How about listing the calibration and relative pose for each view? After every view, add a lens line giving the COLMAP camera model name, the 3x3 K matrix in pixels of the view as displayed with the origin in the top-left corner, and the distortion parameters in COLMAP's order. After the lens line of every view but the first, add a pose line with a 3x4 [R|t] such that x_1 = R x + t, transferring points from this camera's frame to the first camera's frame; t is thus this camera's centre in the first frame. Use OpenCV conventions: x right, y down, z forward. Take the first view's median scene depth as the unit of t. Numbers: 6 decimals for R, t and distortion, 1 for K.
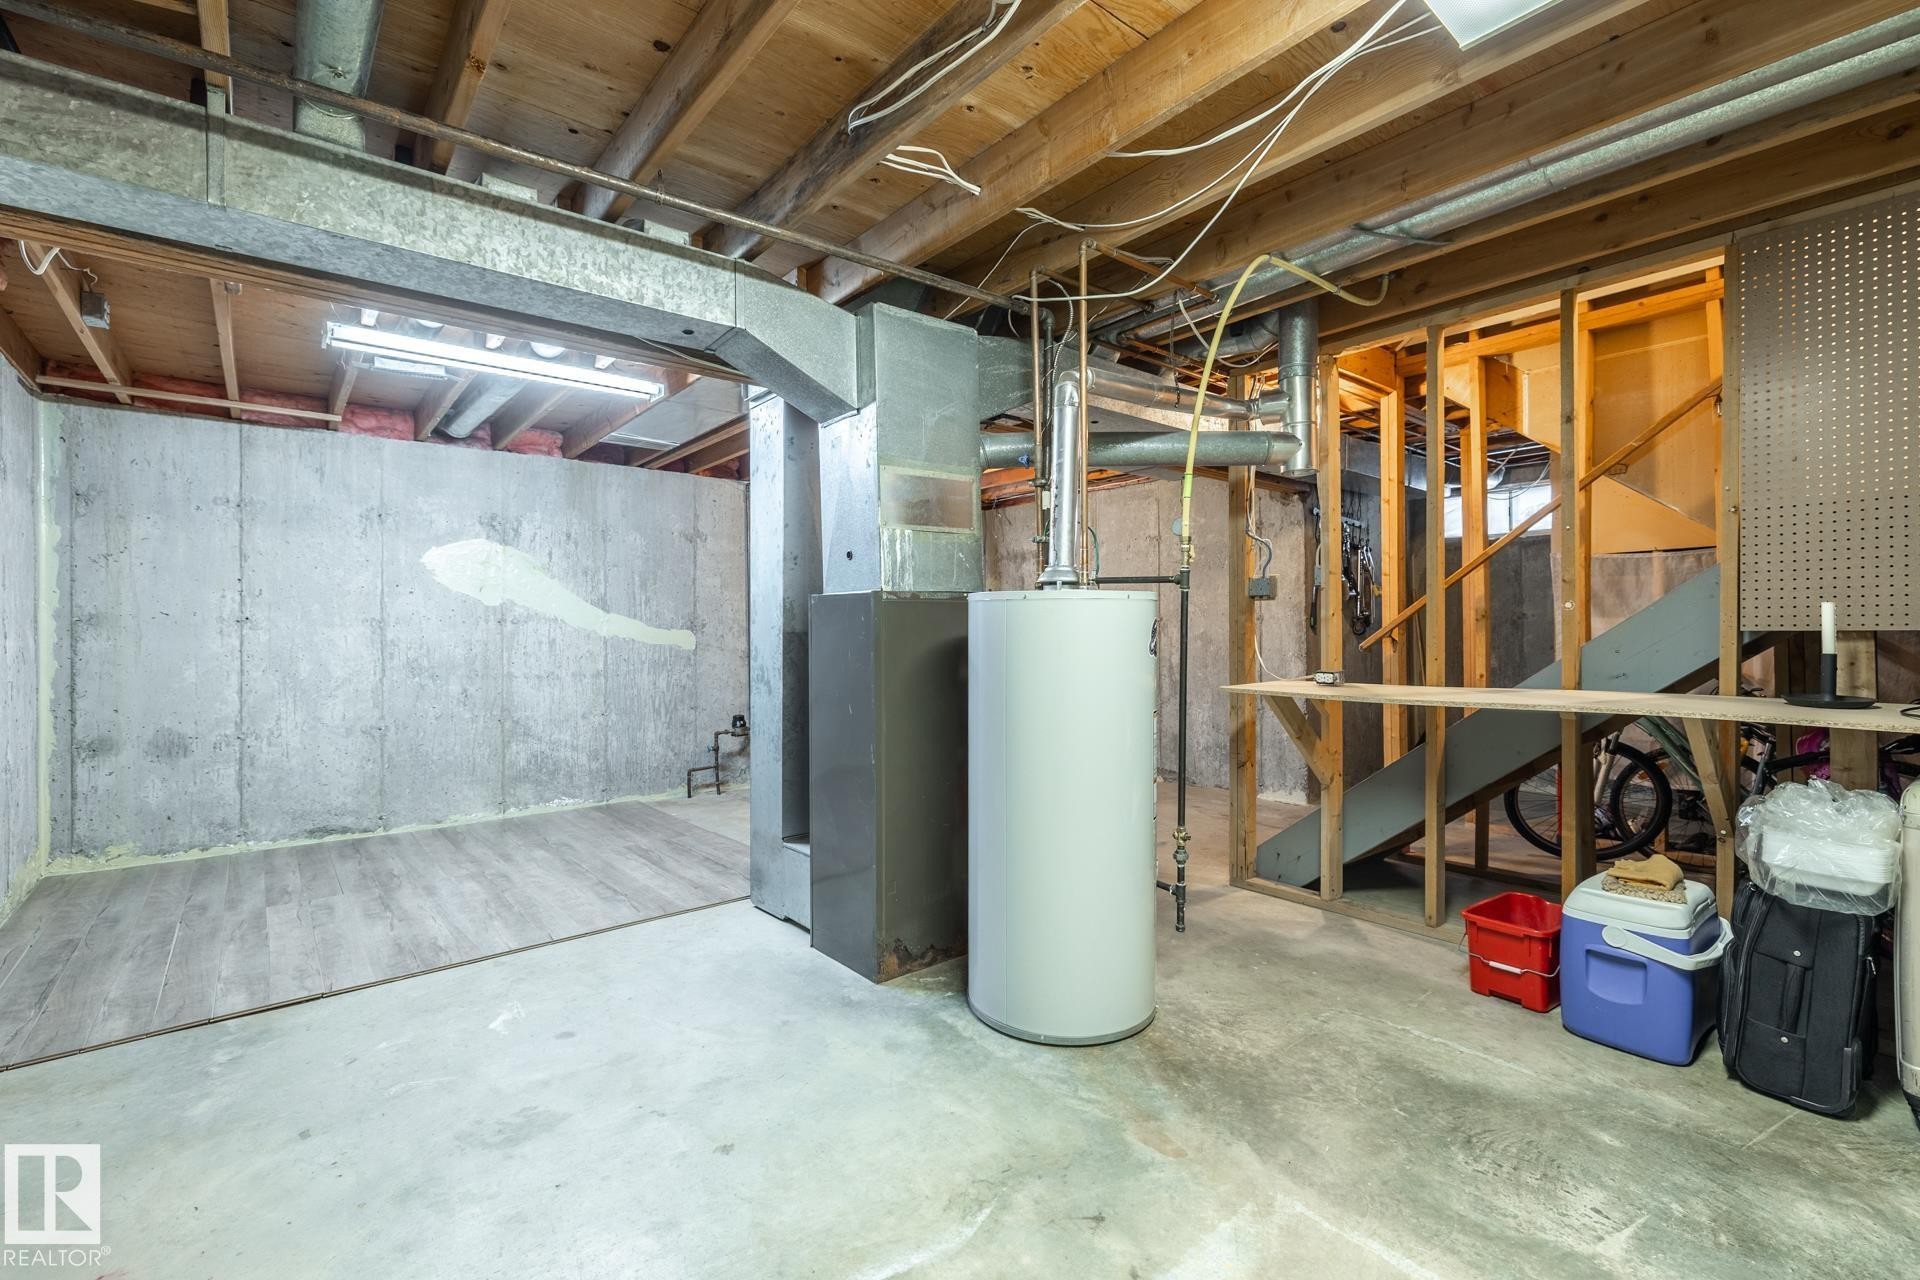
lens RADIAL K [[830.0, 0, 946.3], [0, 830.0, 633.8], [0, 0, 1]] dist [0.000113, -0.000413]
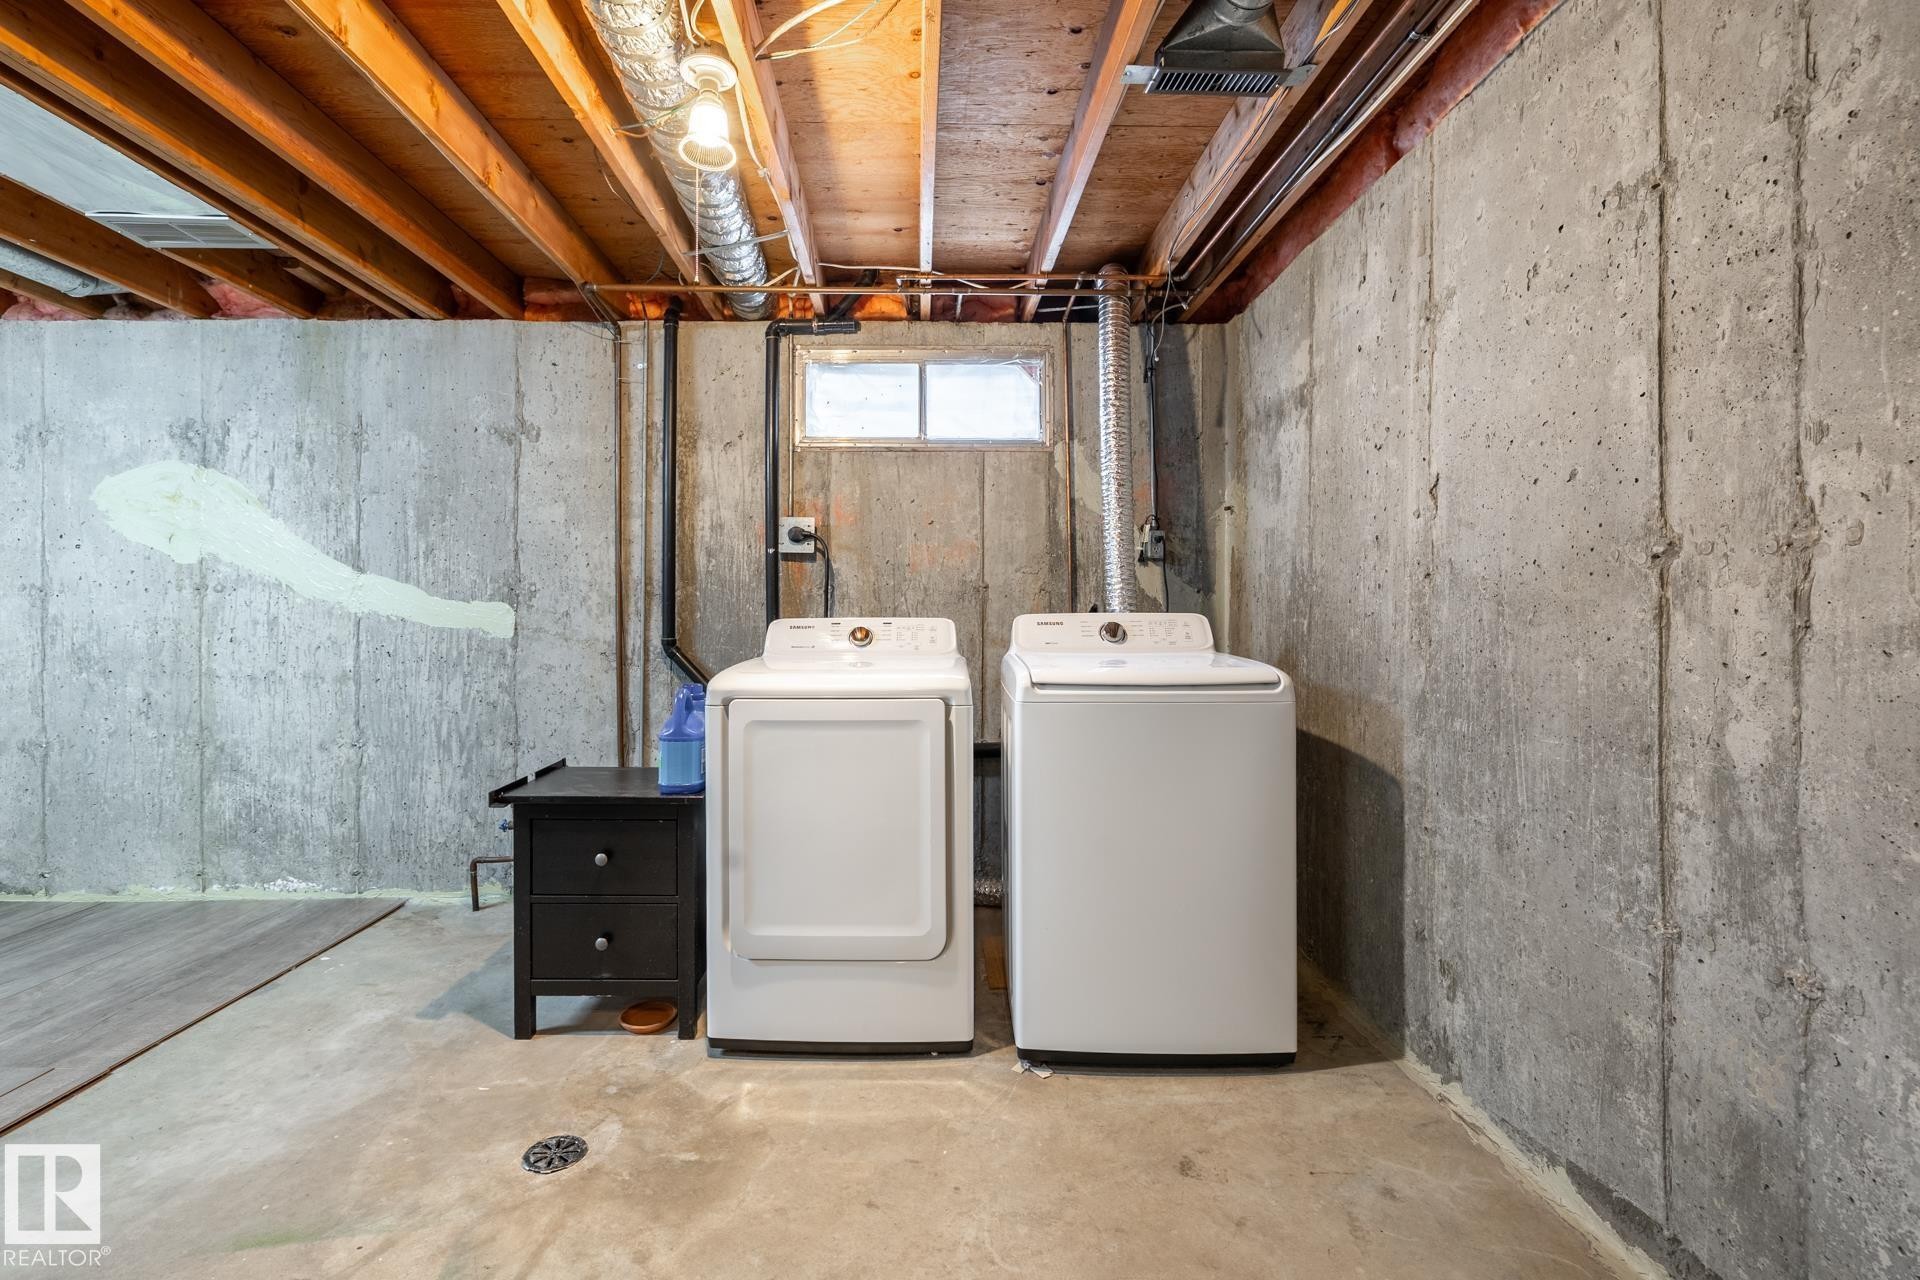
lens RADIAL K [[830.0, 0, 918.5], [0, 830.0, 610.5], [0, 0, 1]] dist [0.000113, -0.000413]
pose [[0.780454, 0.003395, -0.625204, 0.285671], [-0.004282, 0.999991, 0.000084, -0.000427], [0.625198, 0.002611, 0.780462, 0.841616]]
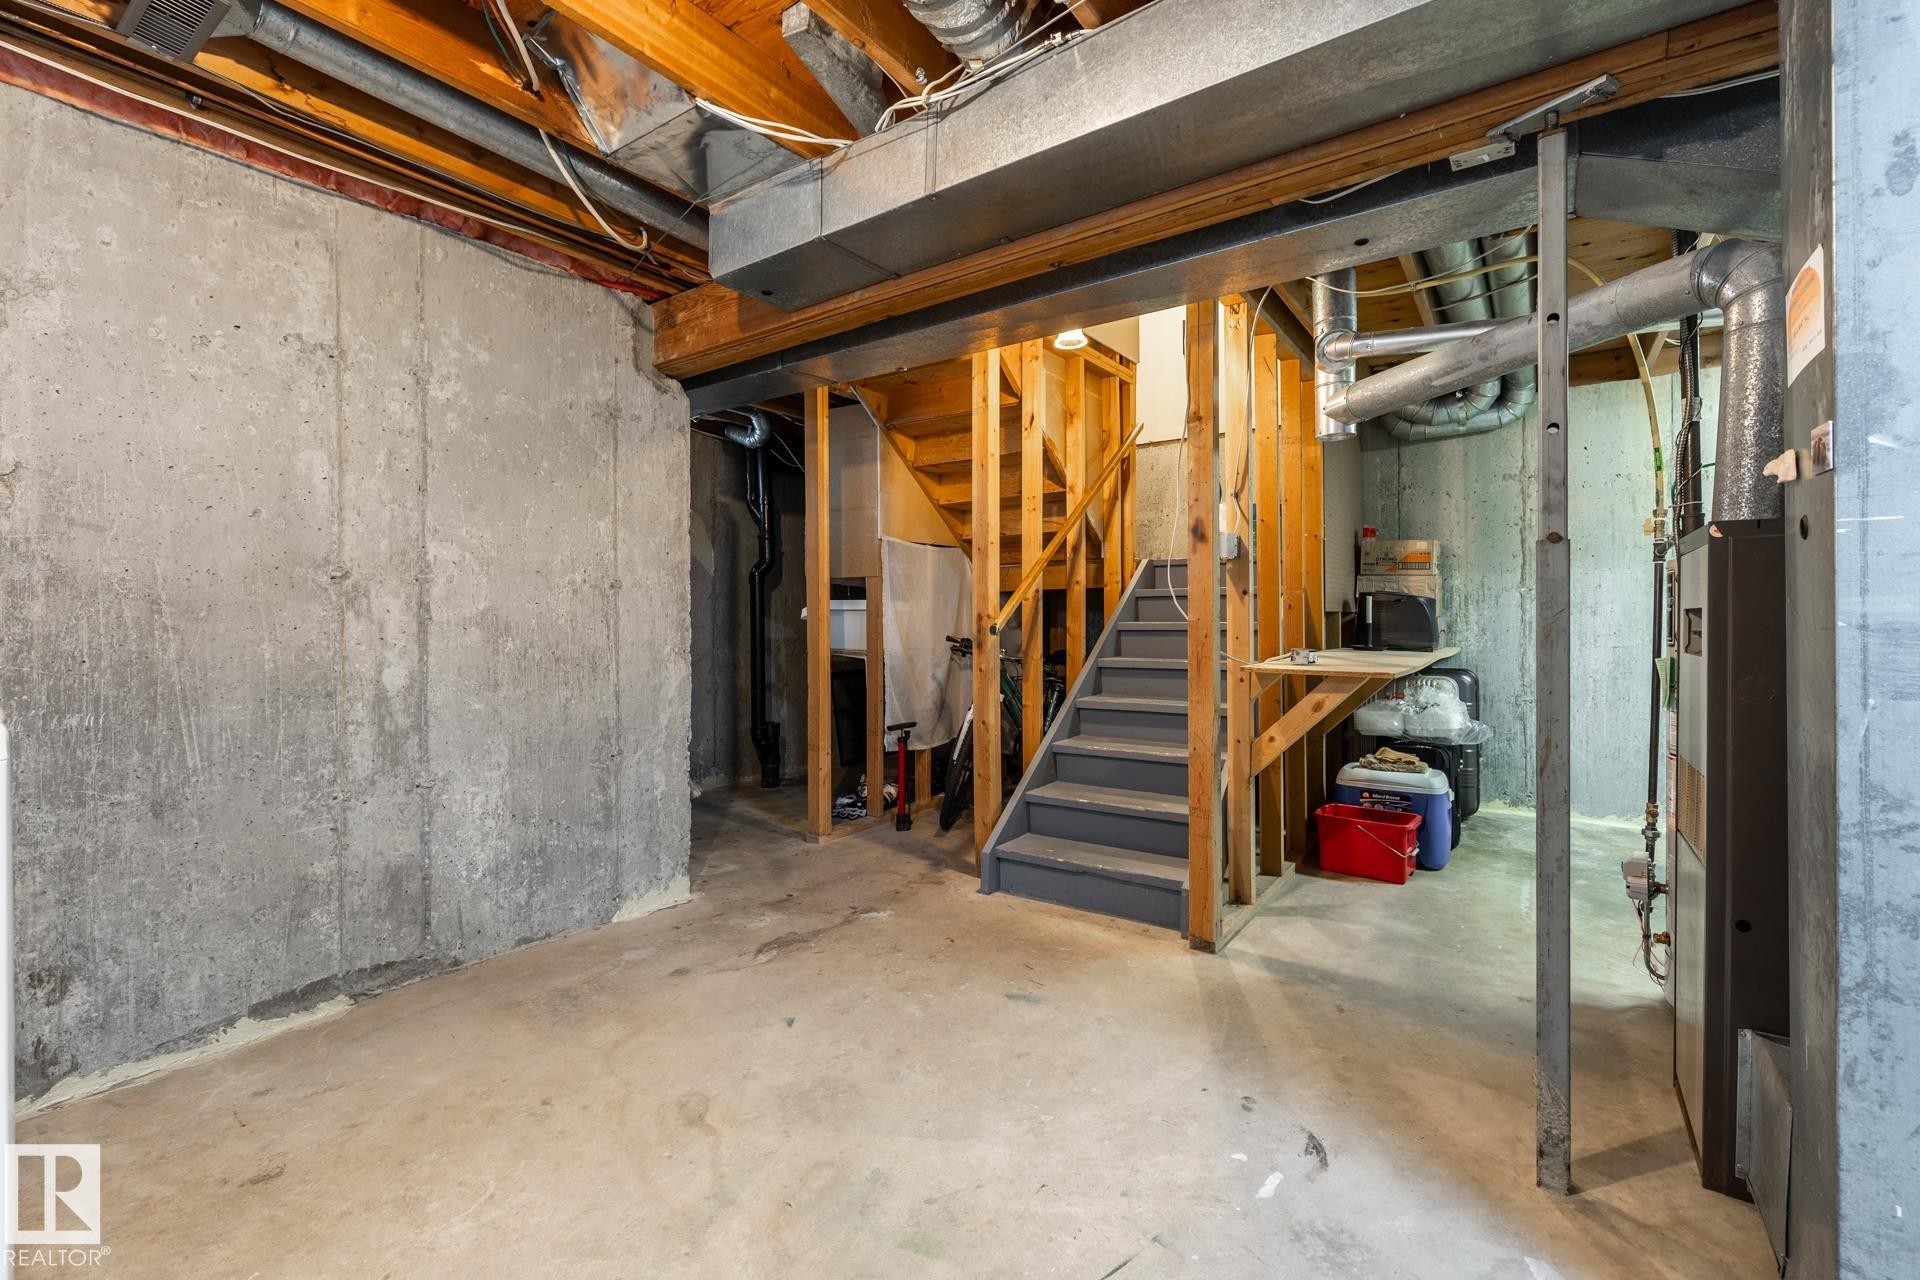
lens RADIAL K [[830.0, 0, 975.2], [0, 830.0, 627.9], [0, 0, 1]] dist [0.000113, -0.000413]
pose [[-0.277524, -0.004322, 0.960709, -0.211523], [0.005690, 0.999965, 0.006142, 0.007141], [-0.960702, 0.007171, -0.277489, 0.986672]]
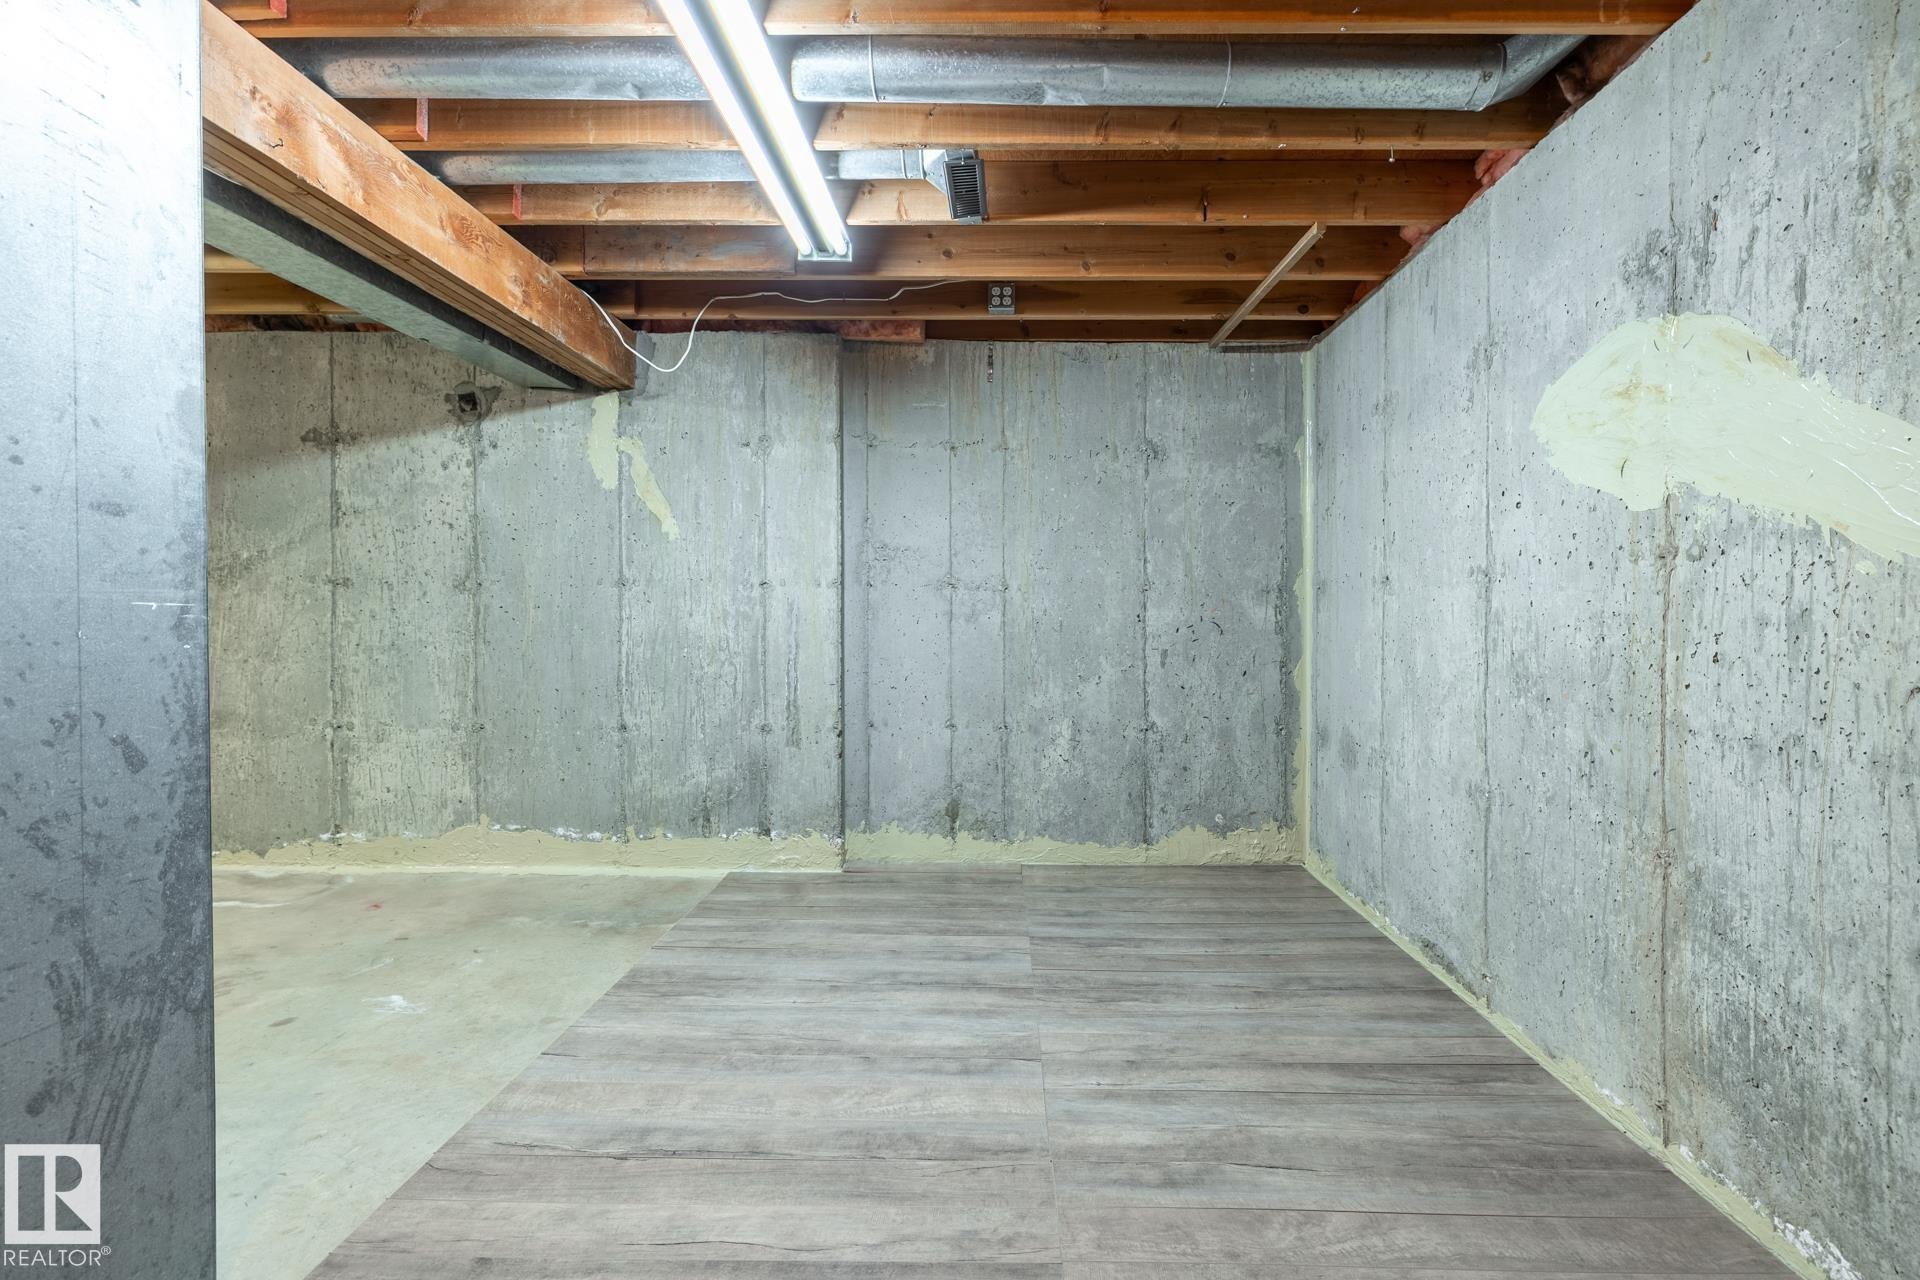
lens RADIAL K [[830.0, 0, 989.0], [0, 830.0, 625.0], [0, 0, 1]] dist [0.000113, -0.000413]
pose [[-0.641816, 0.010604, -0.766785, -0.114961], [-0.000868, 0.999894, 0.014555, 0.007975], [0.766858, 0.010007, -0.641739, 0.997531]]
